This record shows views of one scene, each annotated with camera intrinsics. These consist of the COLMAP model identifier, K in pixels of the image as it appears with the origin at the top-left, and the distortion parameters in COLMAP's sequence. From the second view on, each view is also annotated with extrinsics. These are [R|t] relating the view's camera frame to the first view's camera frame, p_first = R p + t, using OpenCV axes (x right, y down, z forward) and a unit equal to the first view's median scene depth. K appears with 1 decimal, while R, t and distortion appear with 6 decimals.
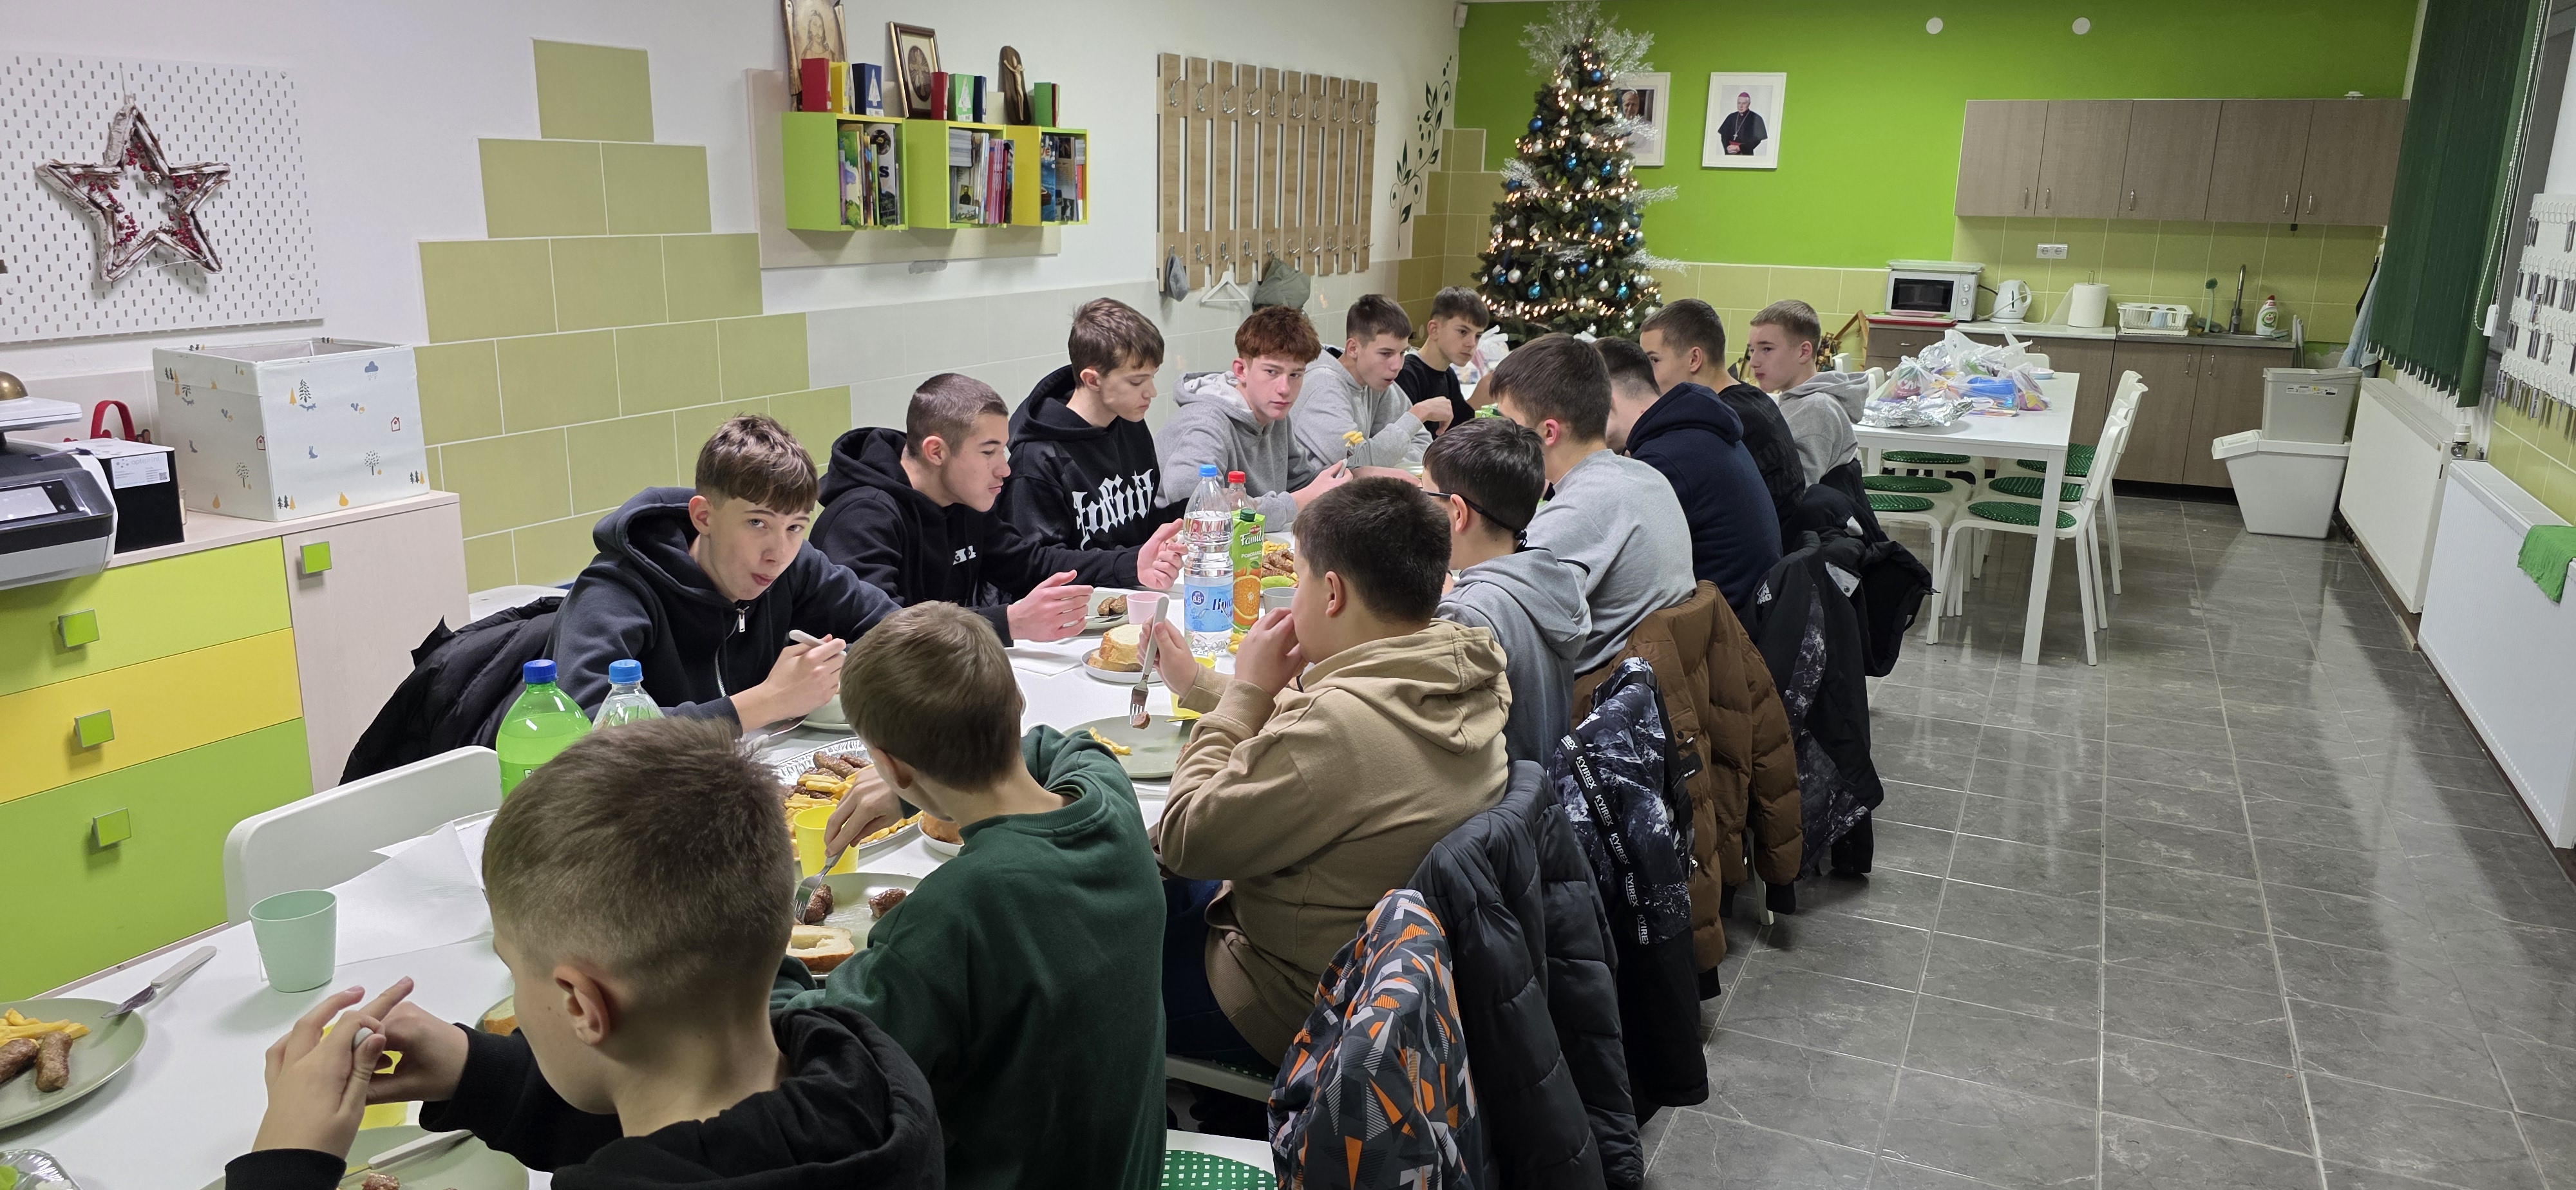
lens RADIAL K [[1736.9, 0, 1293.4], [0, 1736.9, 598.8], [0, 0, 1]] dist [0.035071, -0.021608]
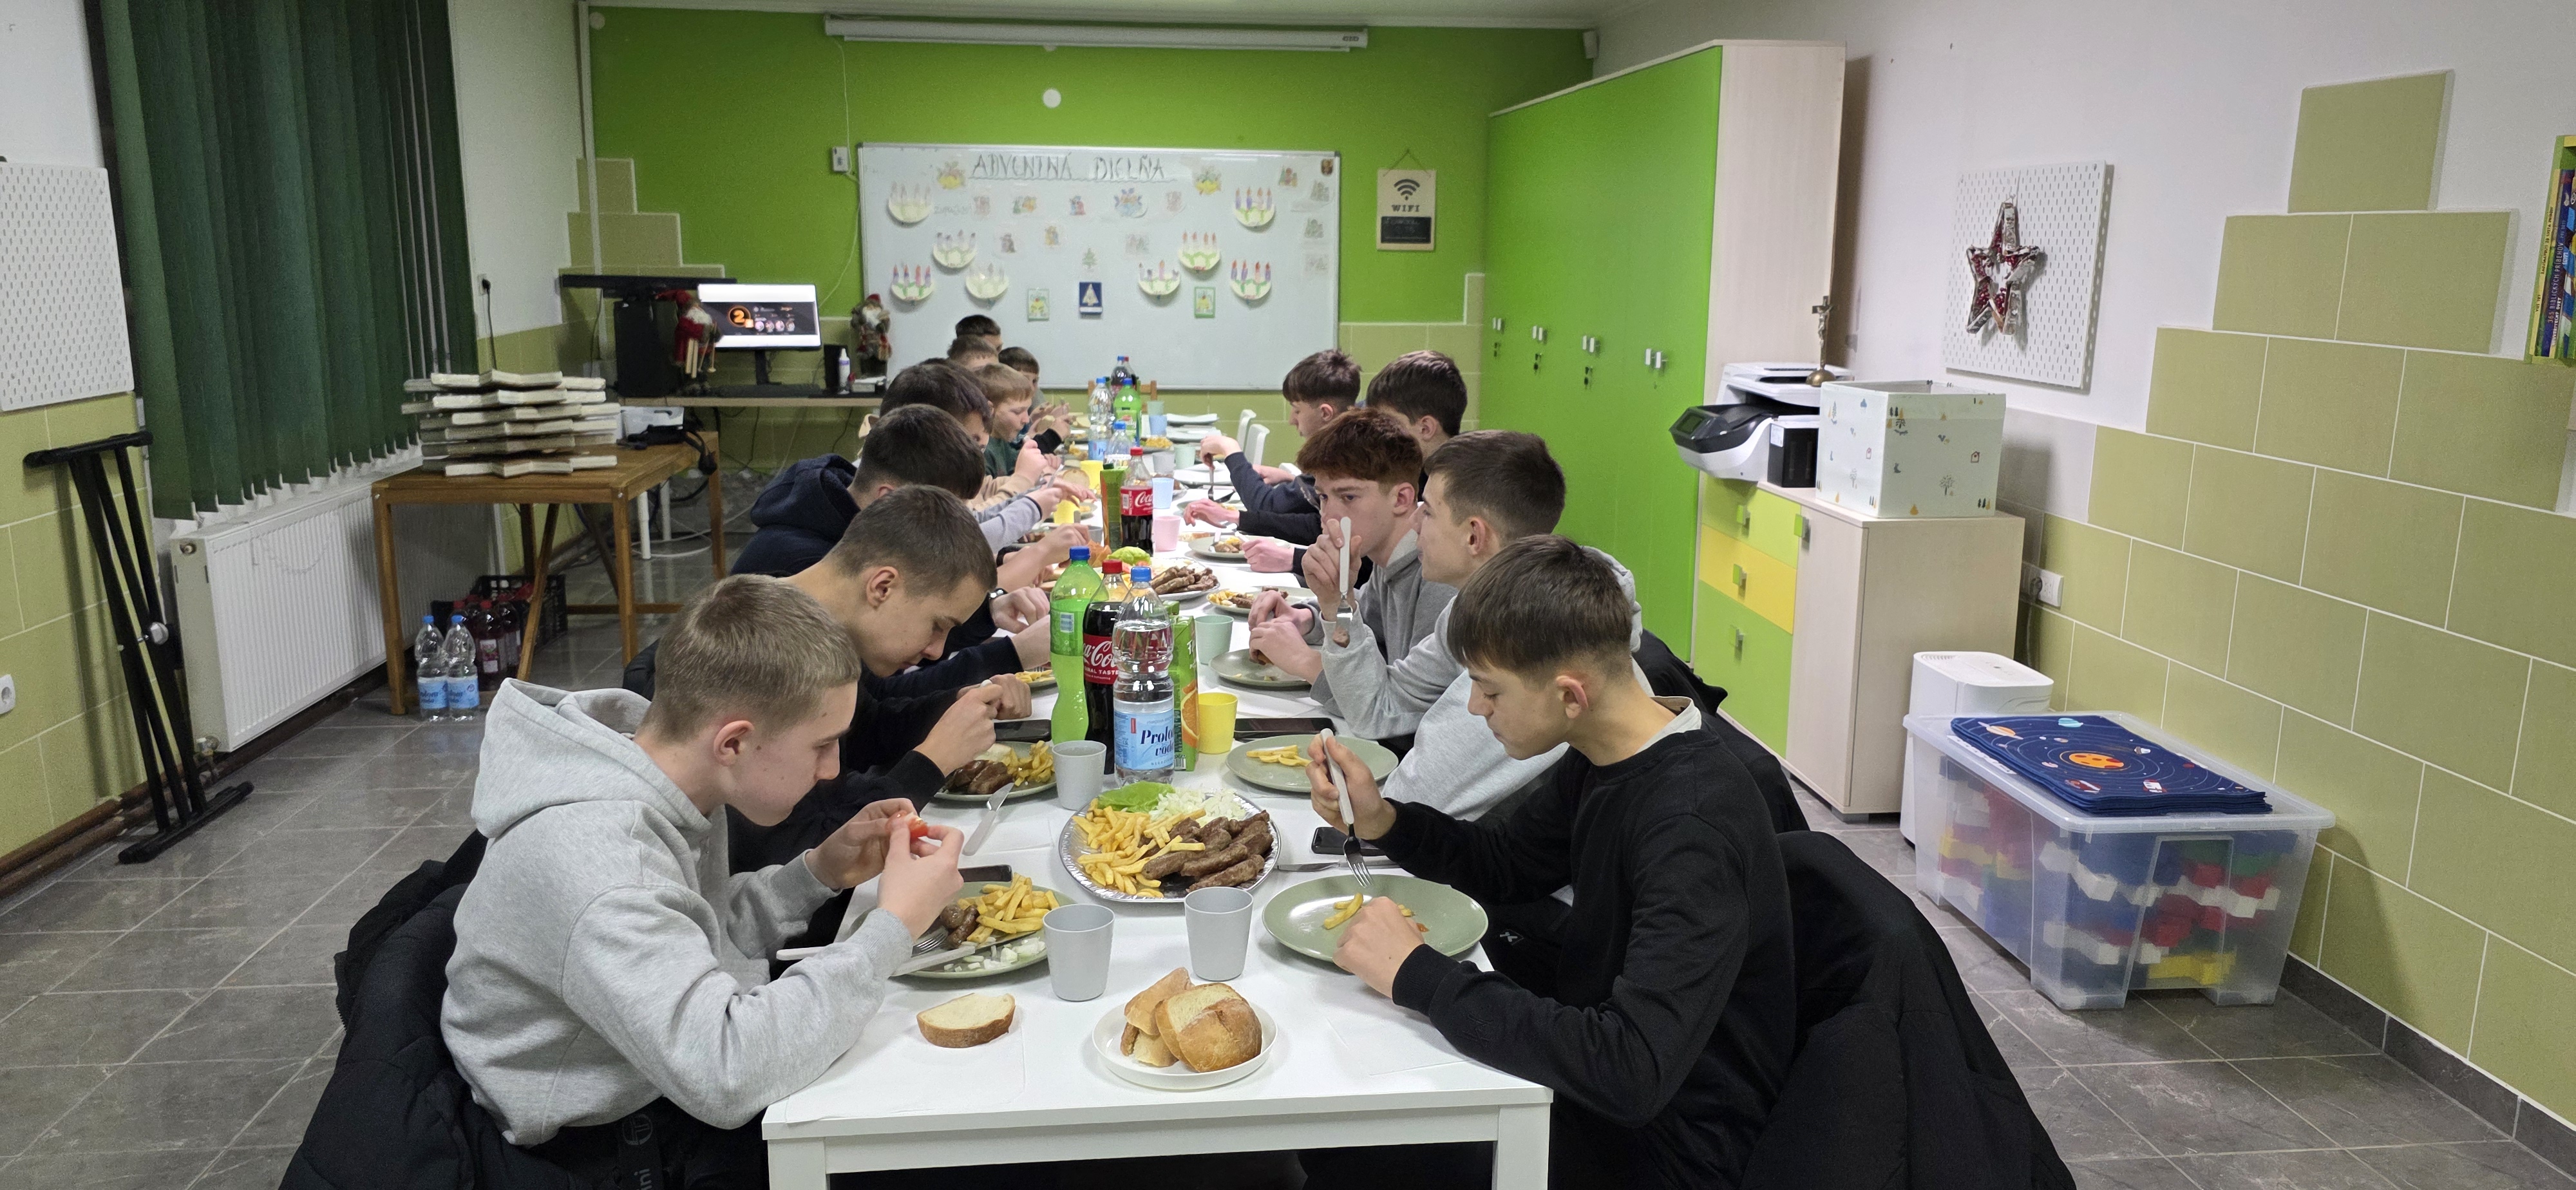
lens RADIAL K [[1736.9, 0, 1322.0], [0, 1736.9, 587.7], [0, 0, 1]] dist [0.035071, -0.021608]
pose [[-0.852674, 0.074127, -0.517158, 0.238040], [-0.152290, 0.911629, 0.381760, -0.222417], [0.499755, 0.404275, -0.766033, 0.941341]]
